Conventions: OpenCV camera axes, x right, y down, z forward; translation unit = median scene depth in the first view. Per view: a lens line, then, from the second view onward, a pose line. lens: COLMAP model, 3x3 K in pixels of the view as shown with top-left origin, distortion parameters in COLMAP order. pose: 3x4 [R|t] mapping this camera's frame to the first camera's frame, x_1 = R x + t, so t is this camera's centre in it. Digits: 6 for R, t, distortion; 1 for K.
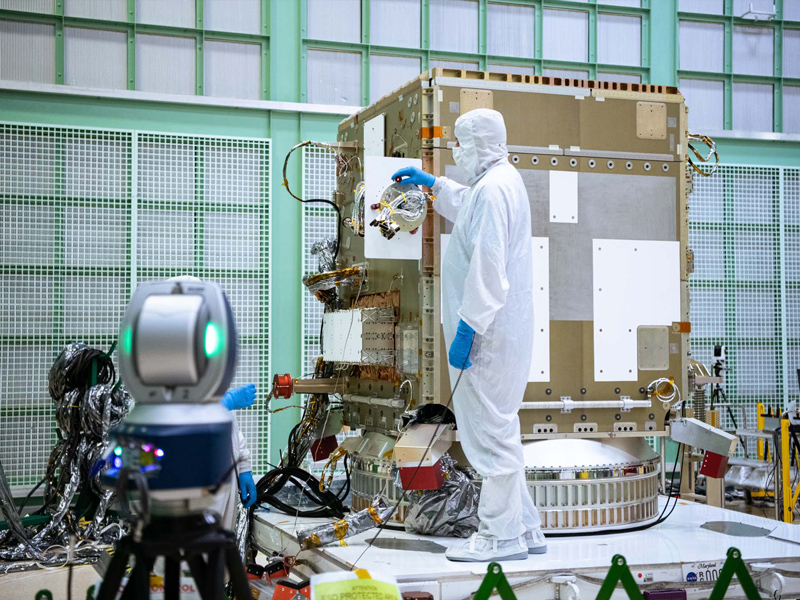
lens RADIAL K [[1304.8, 0, 400.0], [0, 1304.8, 300.0], [0, 0, 1]] dist [0.107510, 0.207857]
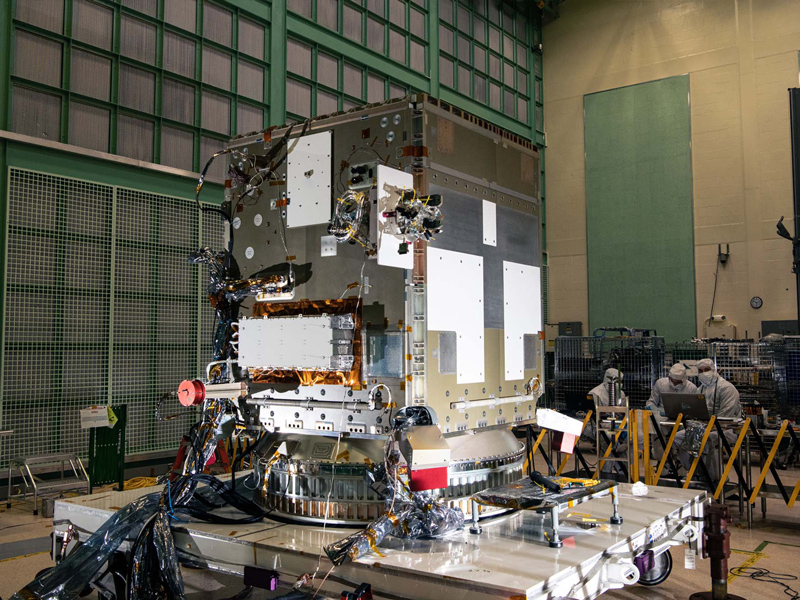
lens RADIAL K [[814.0, 0, 402.2], [0, 814.0, 285.4], [0, 0, 1]] dist [0.001478, -0.011443]
pose [[0.811865, 0.043106, 0.582252, -0.368068], [-0.016904, 0.998588, -0.050358, 0.014999], [-0.583600, 0.031041, 0.811447, 0.466129]]
